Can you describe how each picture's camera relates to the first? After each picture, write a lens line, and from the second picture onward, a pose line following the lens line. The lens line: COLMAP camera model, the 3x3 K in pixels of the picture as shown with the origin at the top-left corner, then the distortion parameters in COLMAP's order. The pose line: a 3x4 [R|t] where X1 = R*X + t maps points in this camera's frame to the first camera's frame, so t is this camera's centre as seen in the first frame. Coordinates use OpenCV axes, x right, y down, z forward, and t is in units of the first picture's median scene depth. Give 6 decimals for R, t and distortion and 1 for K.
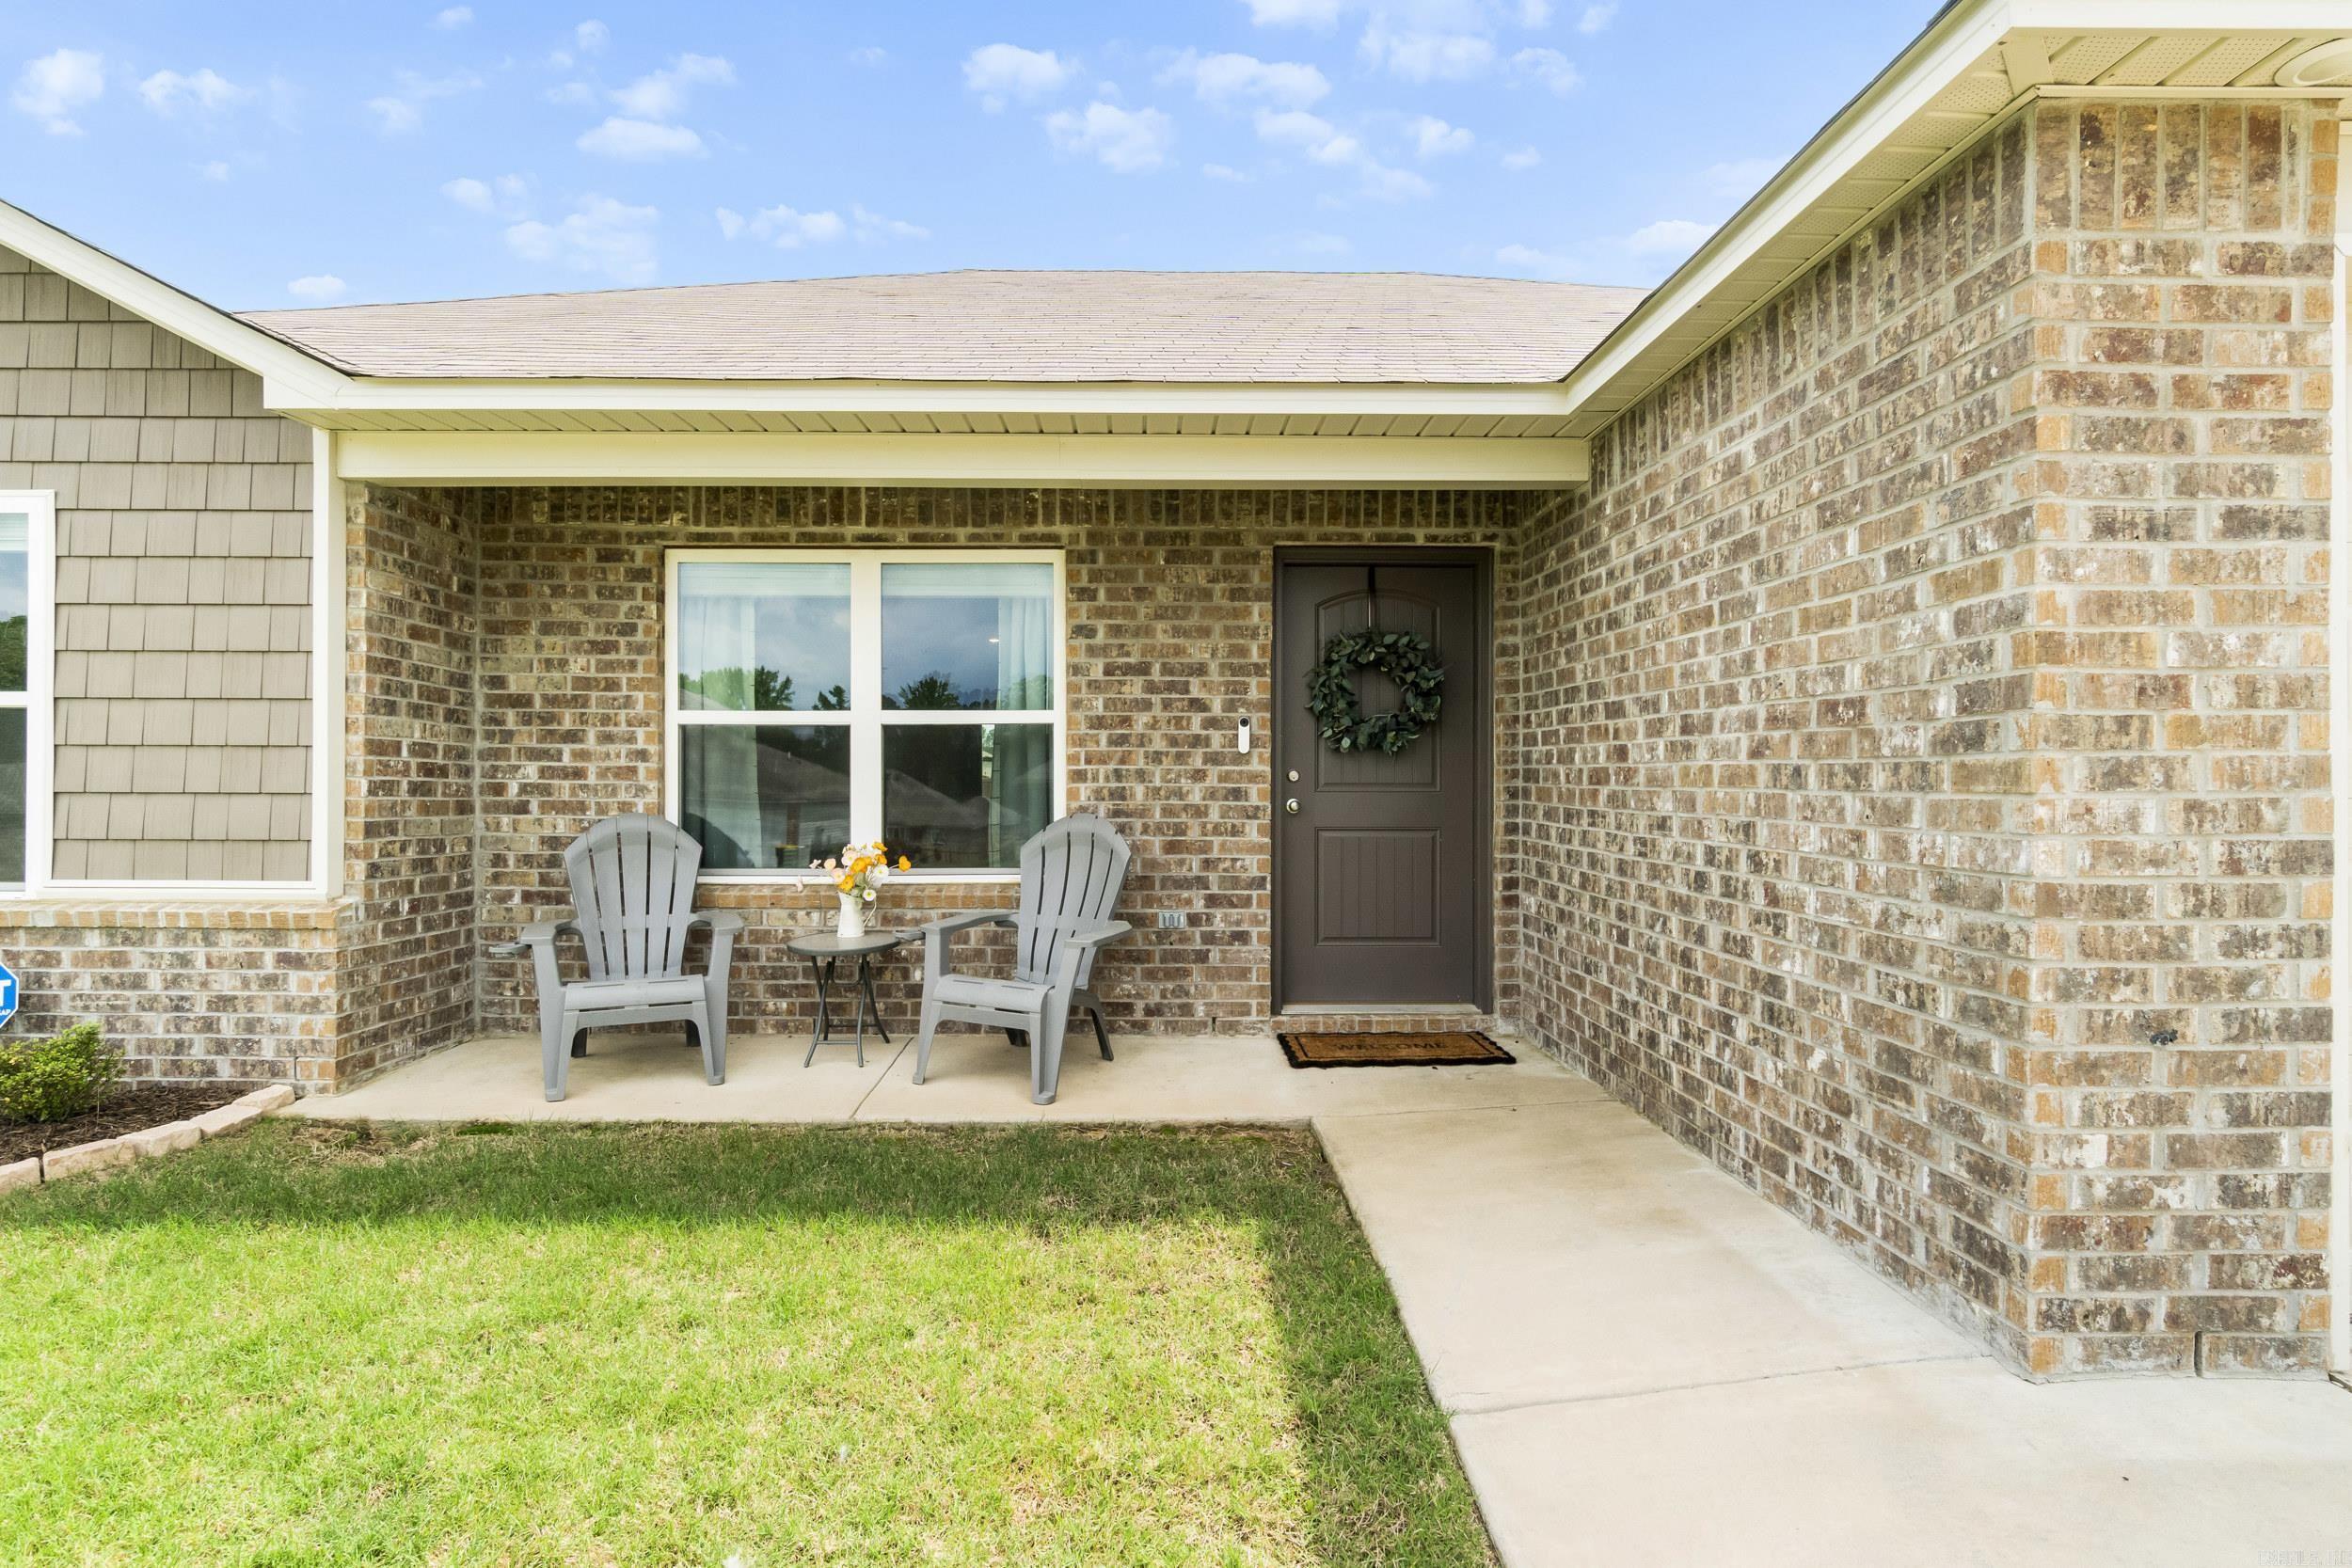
lens RADIAL K [[1177.7, 0, 1166.7], [0, 1177.7, 785.2], [0, 0, 1]] dist [-0.000799, 0.001133]
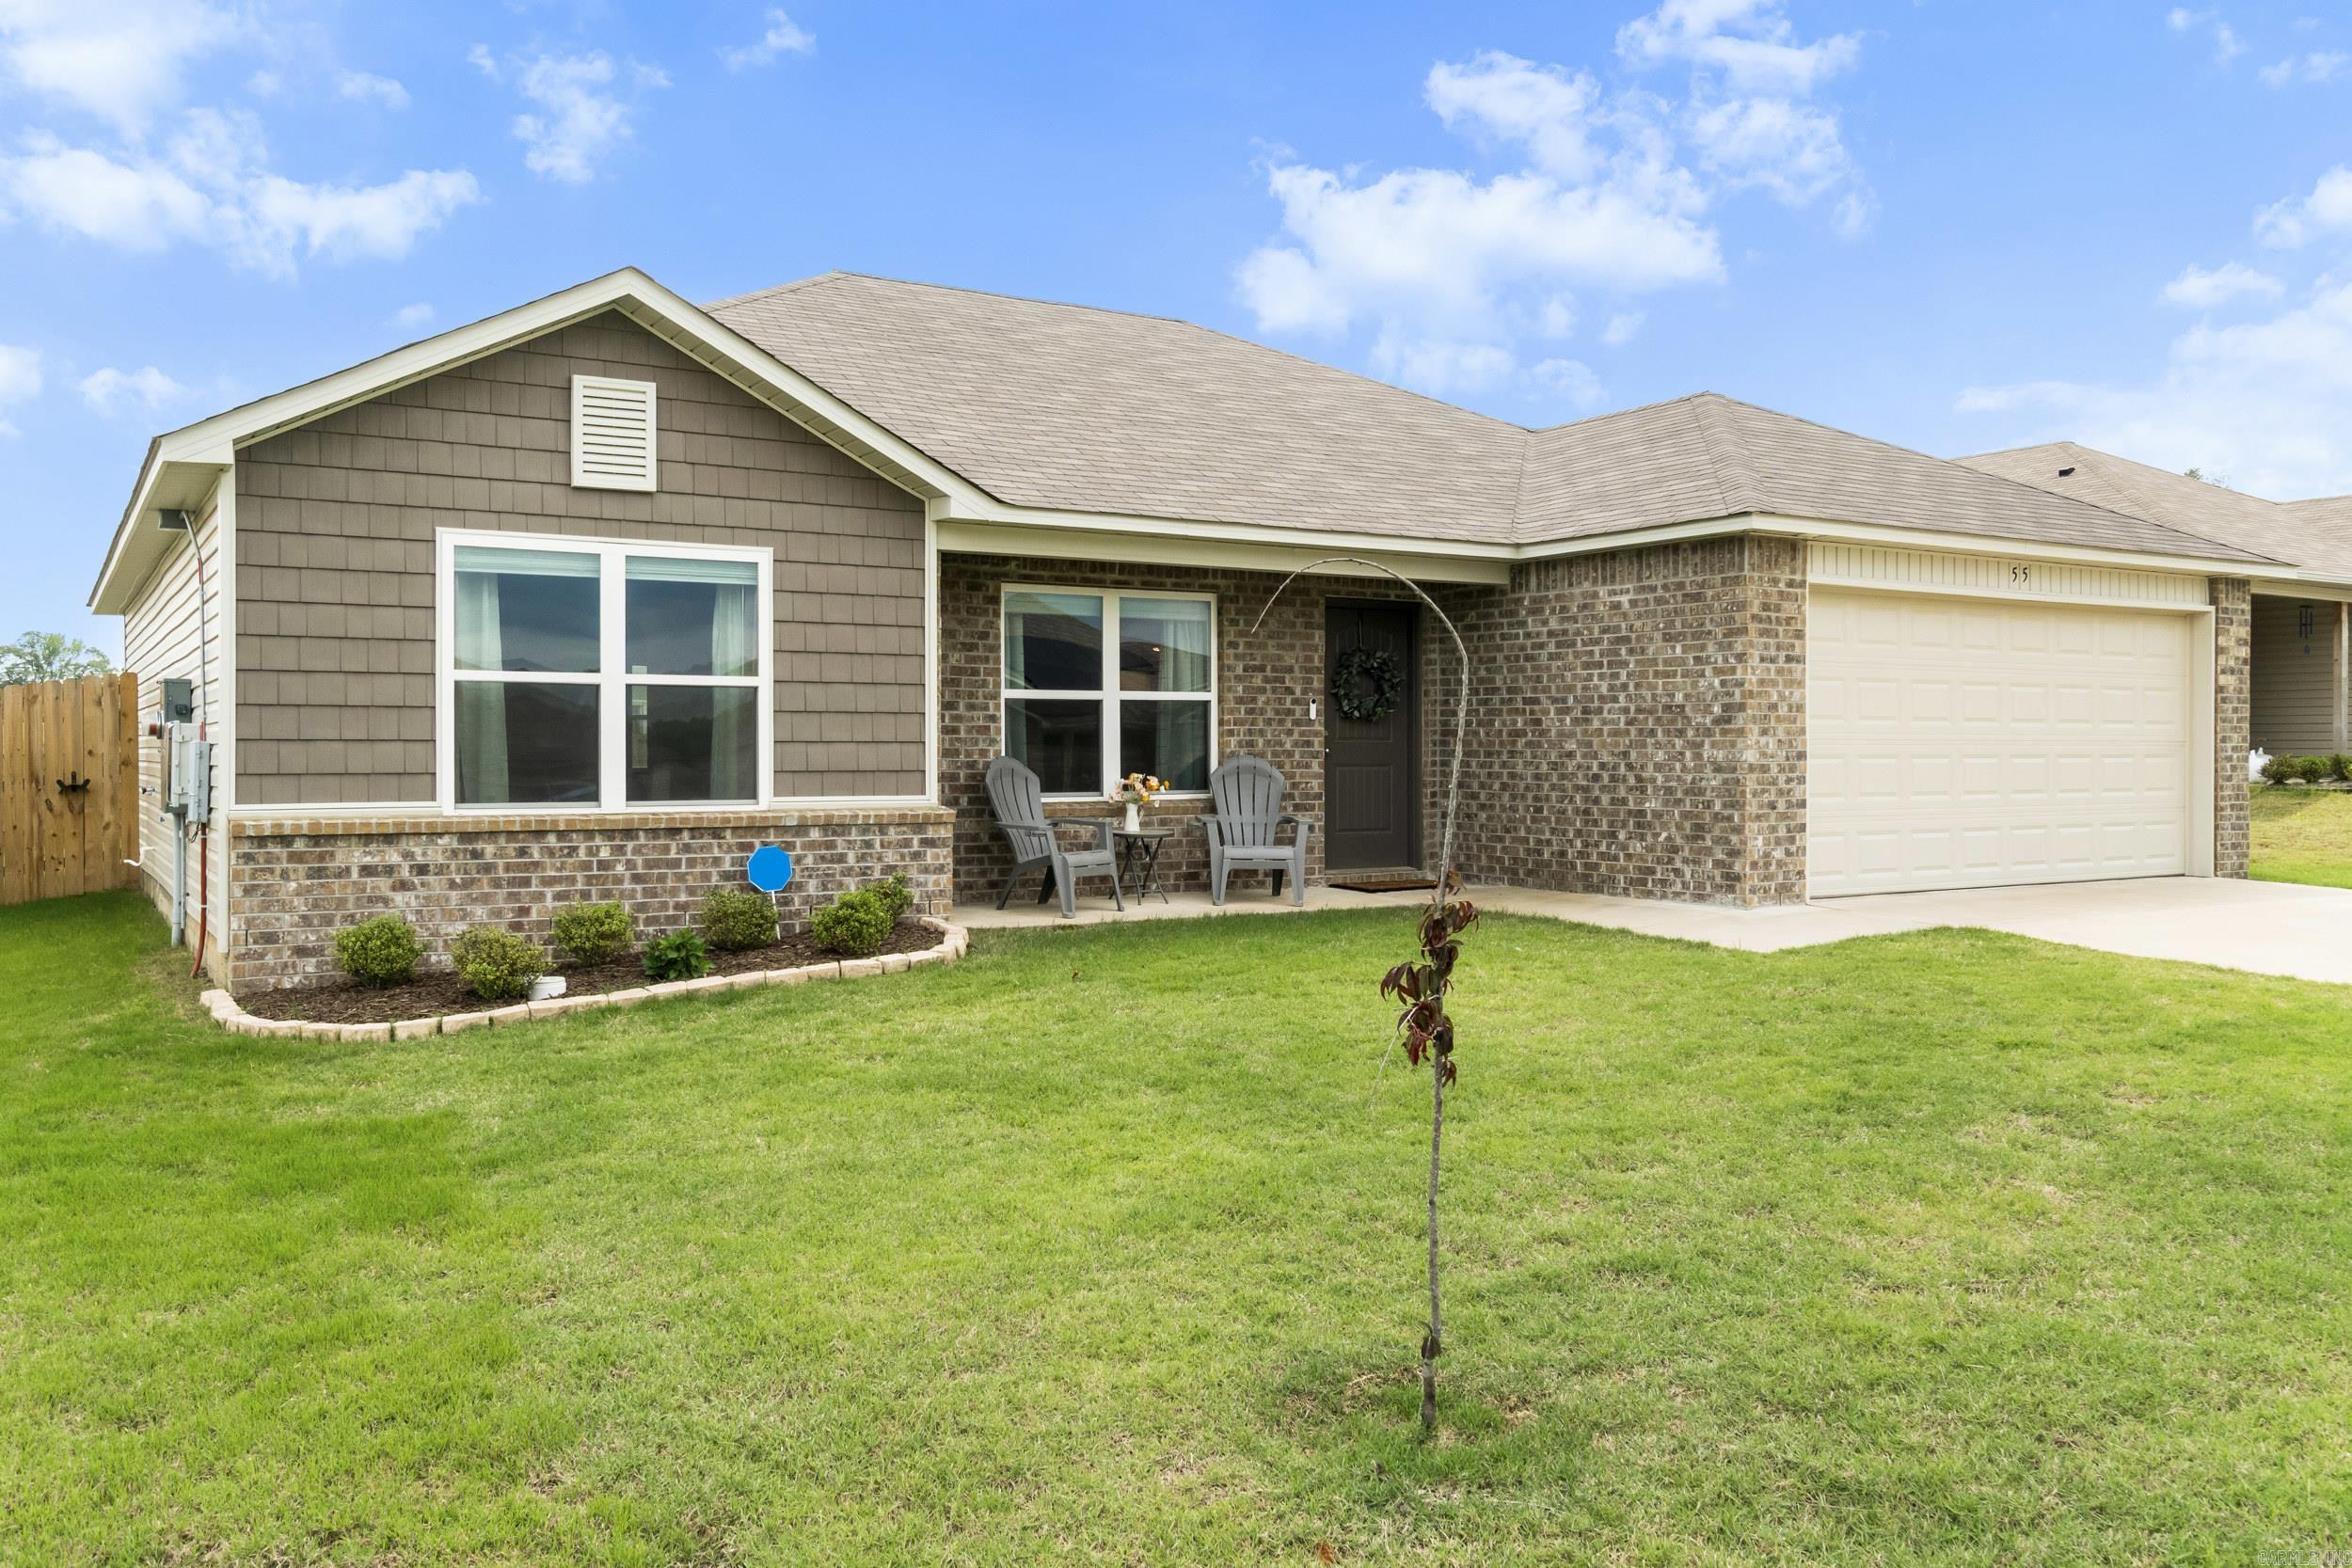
lens RADIAL K [[1848.8, 0, 1170.9], [0, 1848.8, 767.0], [0, 0, 1]] dist [0.025242, 0.002642]
pose [[0.850292, -0.007578, 0.526257, -1.823605], [0.004025, 0.999961, 0.007896, 0.023241], [-0.526297, -0.004596, 0.850289, -1.395539]]
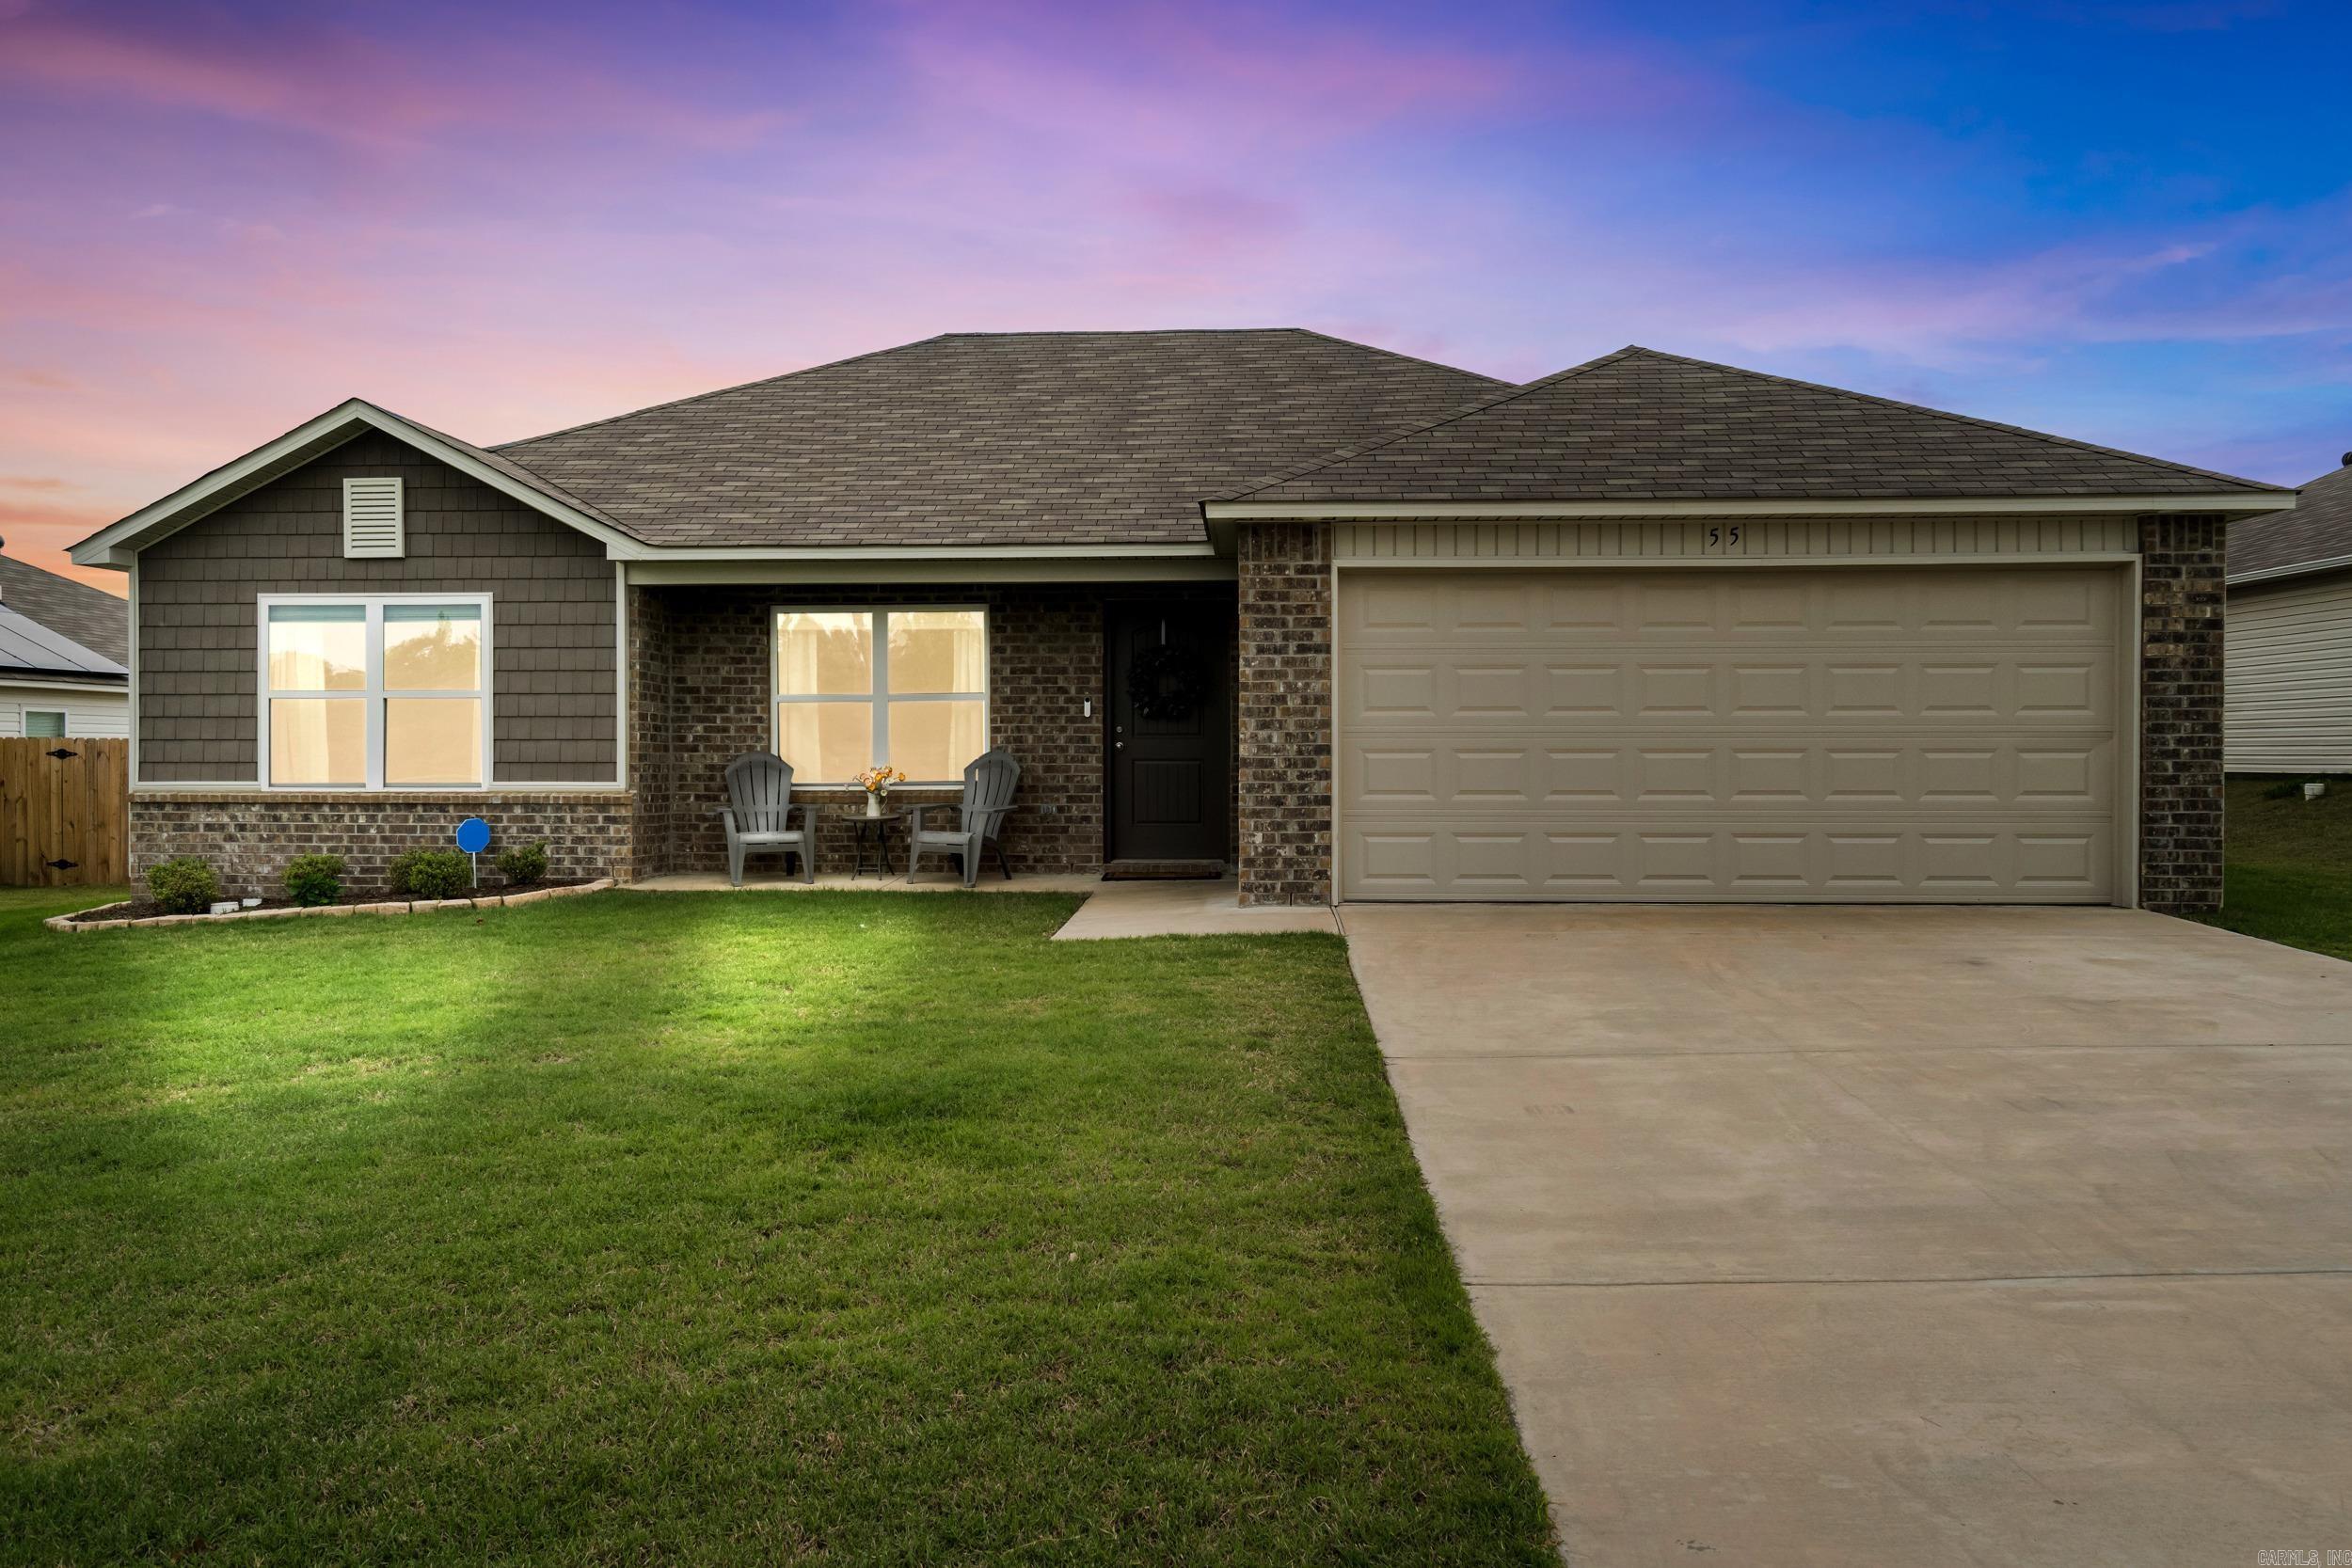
lens RADIAL K [[1848.8, 0, 1170.9], [0, 1848.8, 767.0], [0, 0, 1]] dist [0.025242, 0.002642]
pose [[0.997639, -0.003375, -0.068589, 0.468089], [0.003771, 0.999977, 0.005657, 0.041211], [0.068568, -0.005902, 0.997629, -2.197084]]
